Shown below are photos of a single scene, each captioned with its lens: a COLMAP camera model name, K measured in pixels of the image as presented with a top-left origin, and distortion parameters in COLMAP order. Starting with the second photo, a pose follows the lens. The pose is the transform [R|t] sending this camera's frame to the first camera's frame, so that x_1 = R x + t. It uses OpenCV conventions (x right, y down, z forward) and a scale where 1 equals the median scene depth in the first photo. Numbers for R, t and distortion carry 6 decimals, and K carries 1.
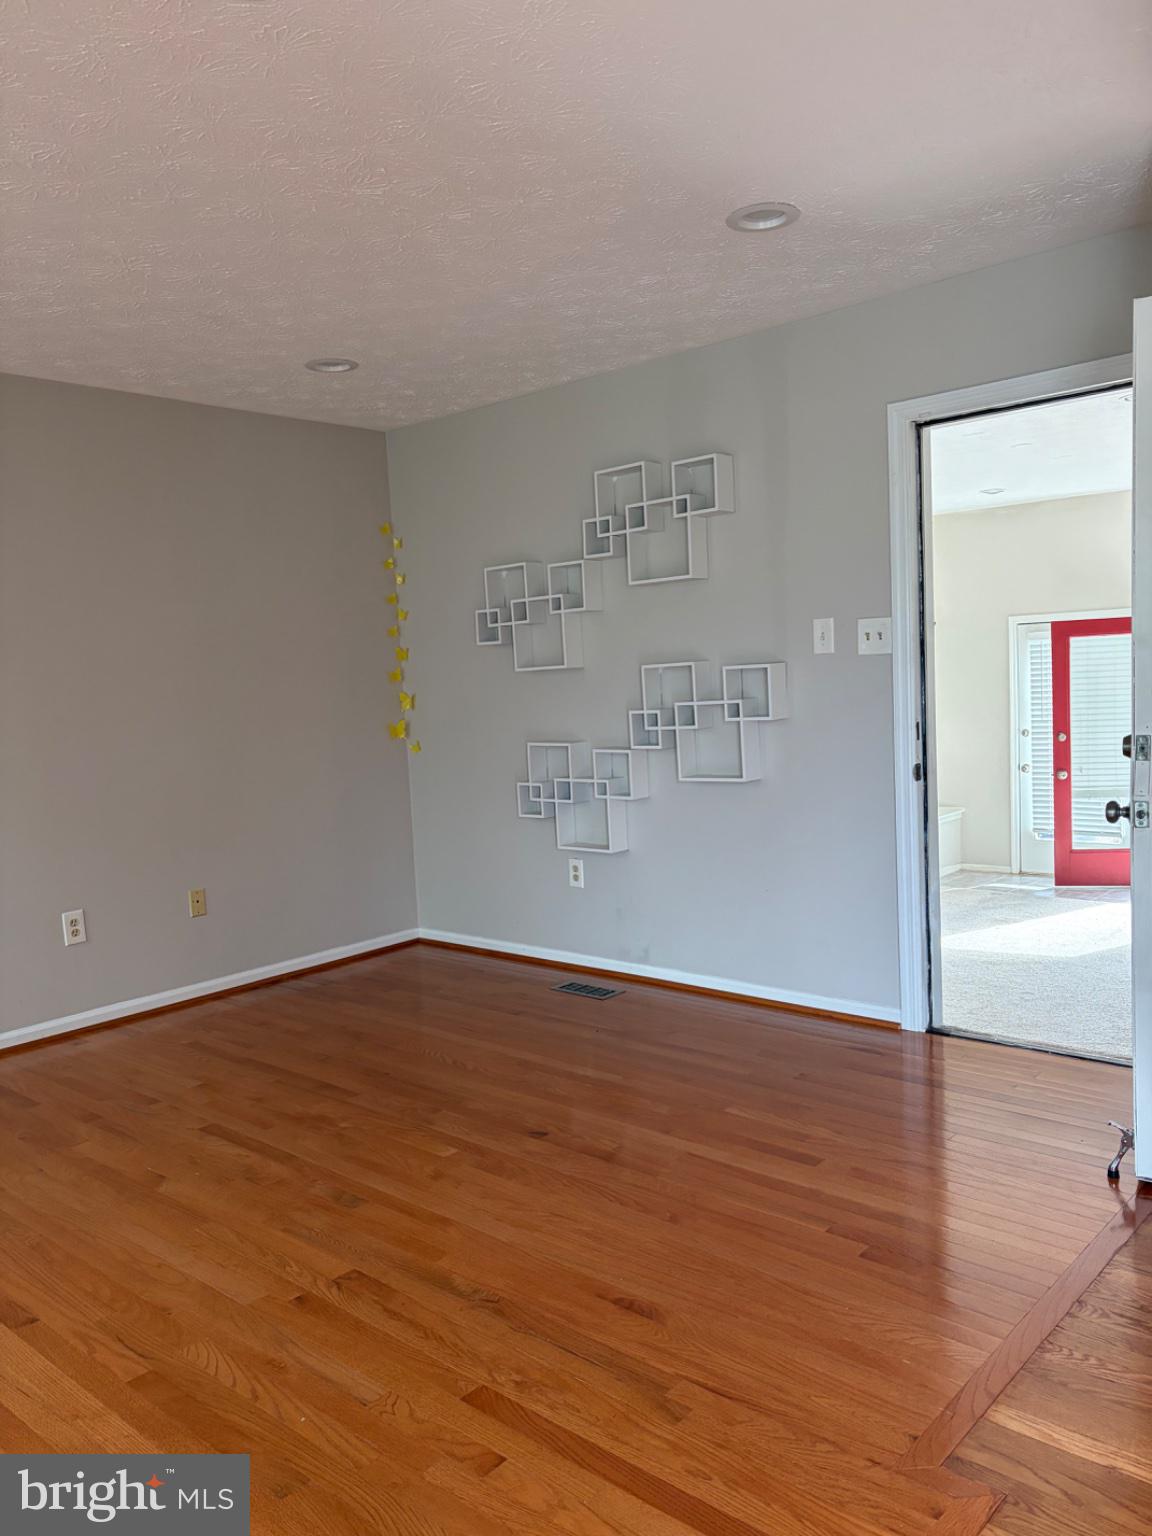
lens RADIAL K [[1143.0, 0, 577.9], [0, 1143.0, 762.6], [0, 0, 1]] dist [0.036373, -0.044426]
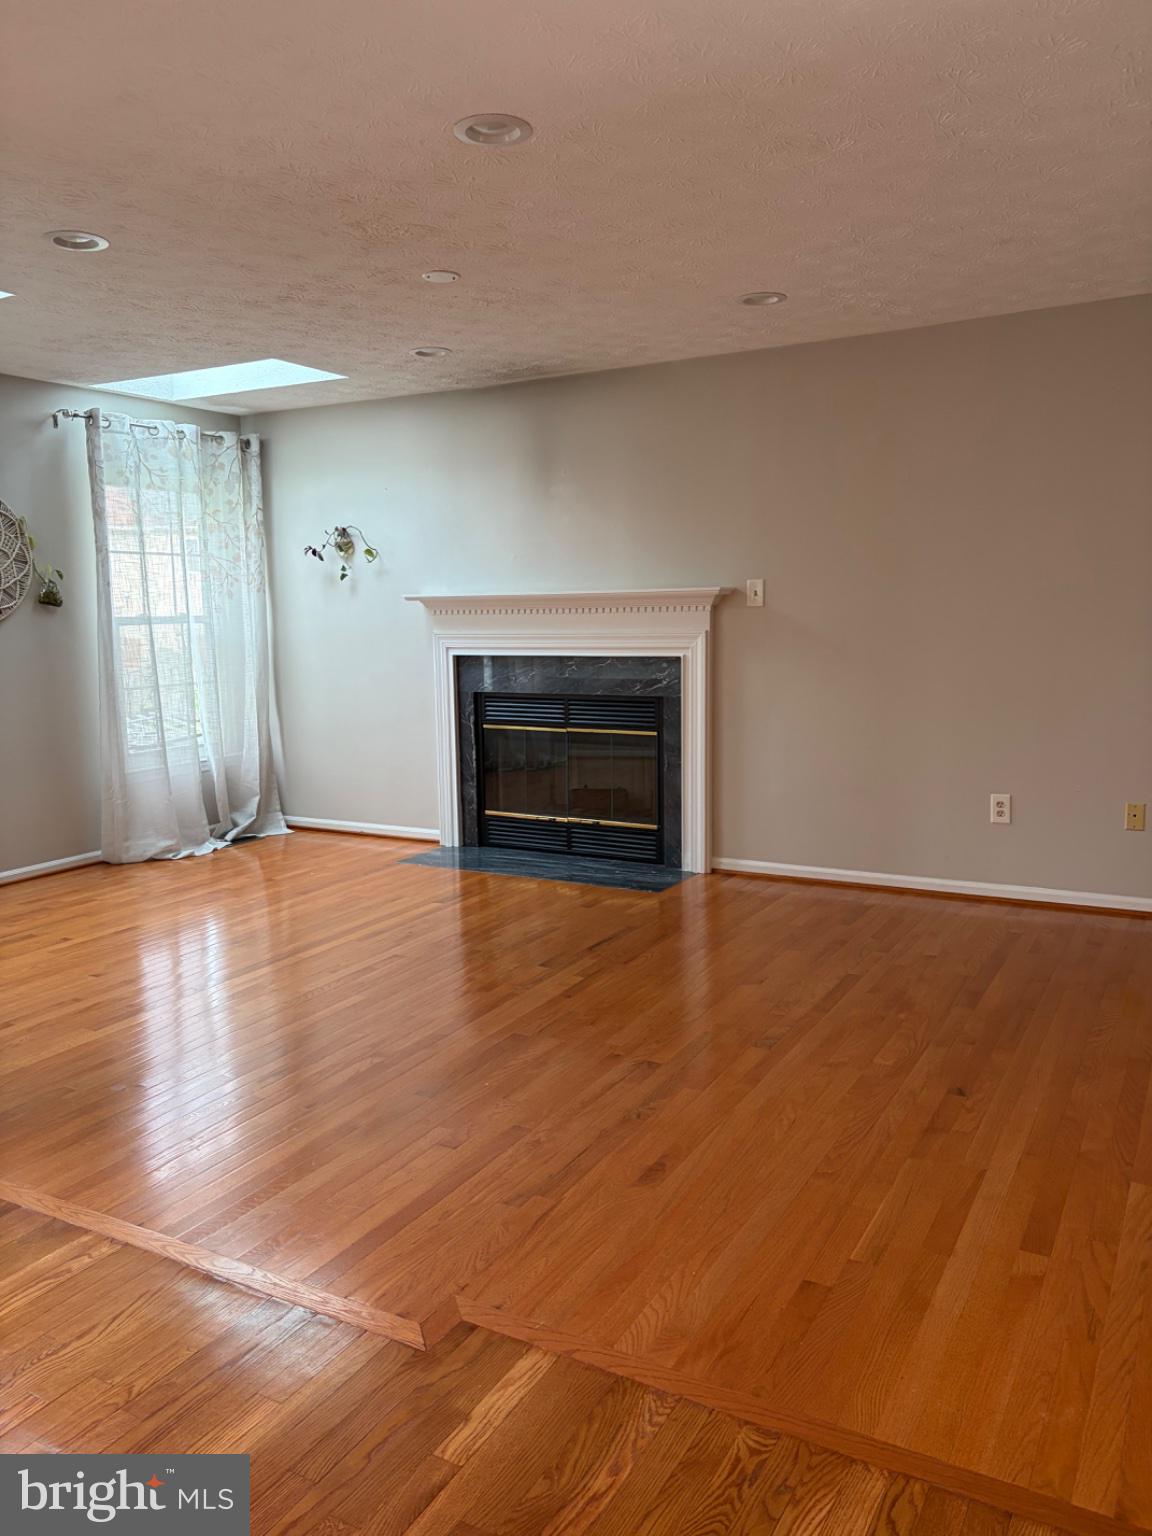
lens RADIAL K [[1143.0, 0, 570.5], [0, 1143.0, 770.3], [0, 0, 1]] dist [0.036373, -0.044426]
pose [[0.223778, 0.177984, -0.958251, 0.752618], [-0.065665, 0.983704, 0.167377, -0.075482], [0.972426, 0.025469, 0.231819, 0.458535]]
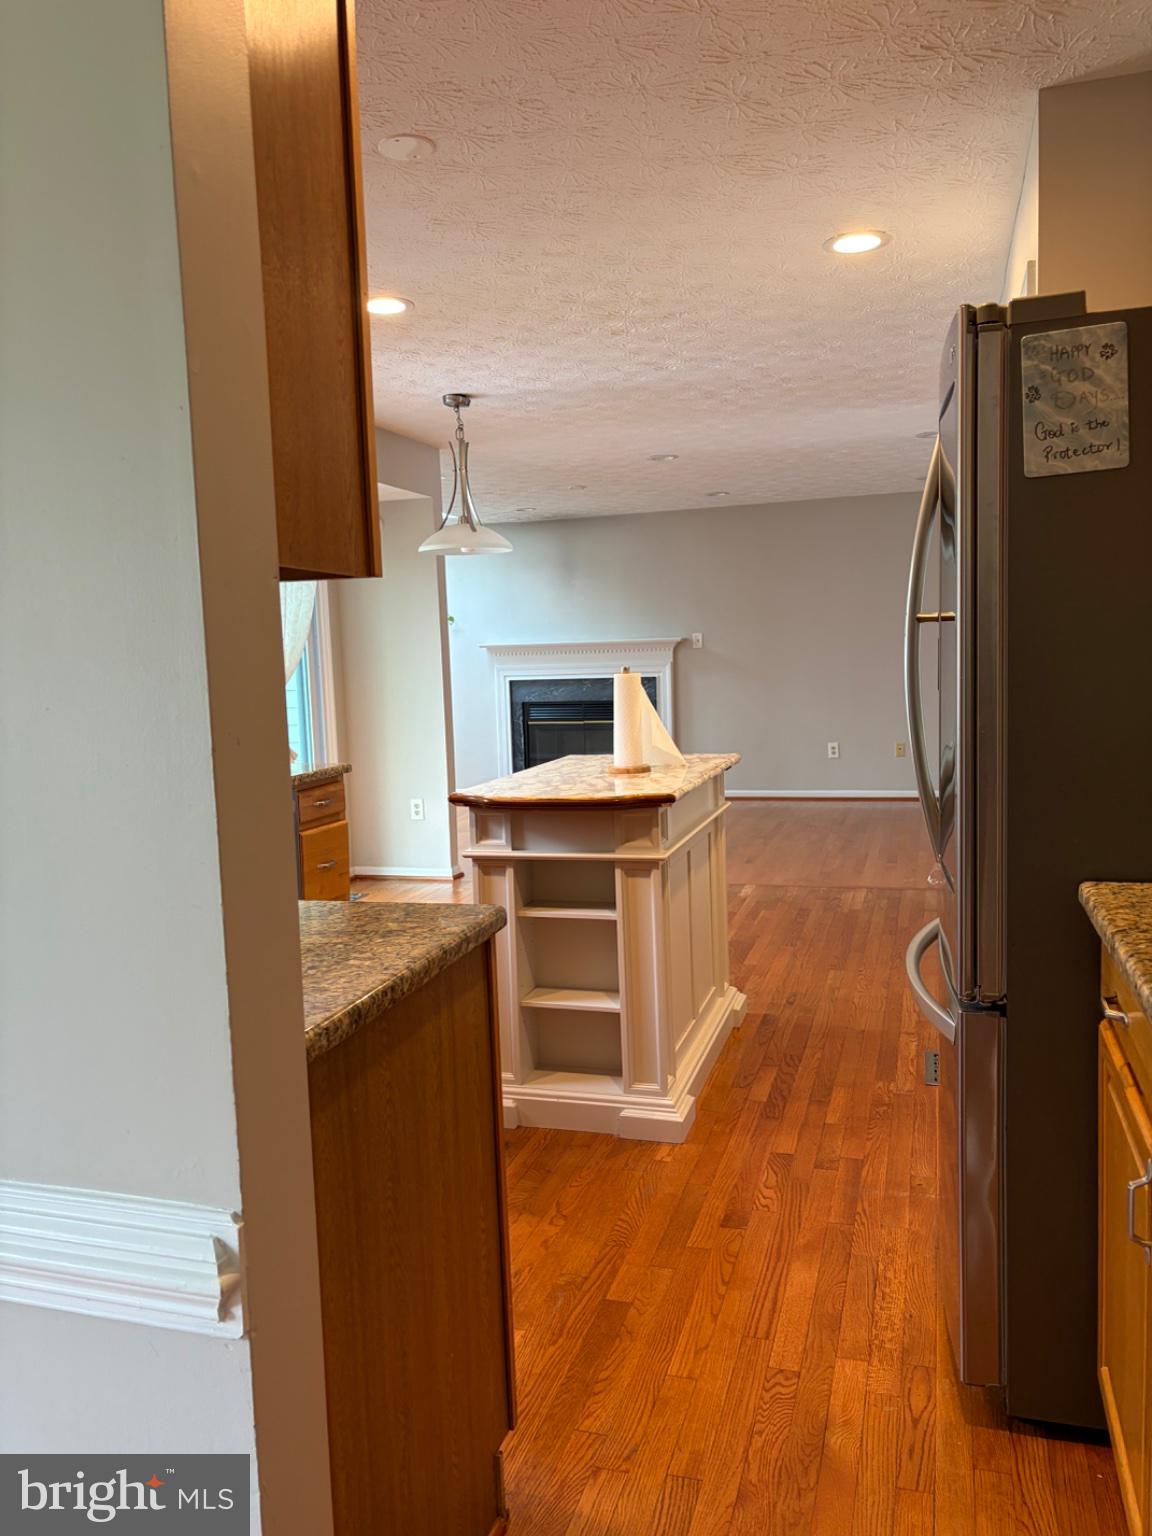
lens RADIAL K [[1143.0, 0, 586.3], [0, 1143.0, 773.0], [0, 0, 1]] dist [0.036373, -0.044426]
pose [[0.424651, 0.132889, -0.895551, 1.831604], [-0.055412, 0.991130, 0.120796, -0.070034], [0.903660, -0.001672, 0.428248, -0.493256]]
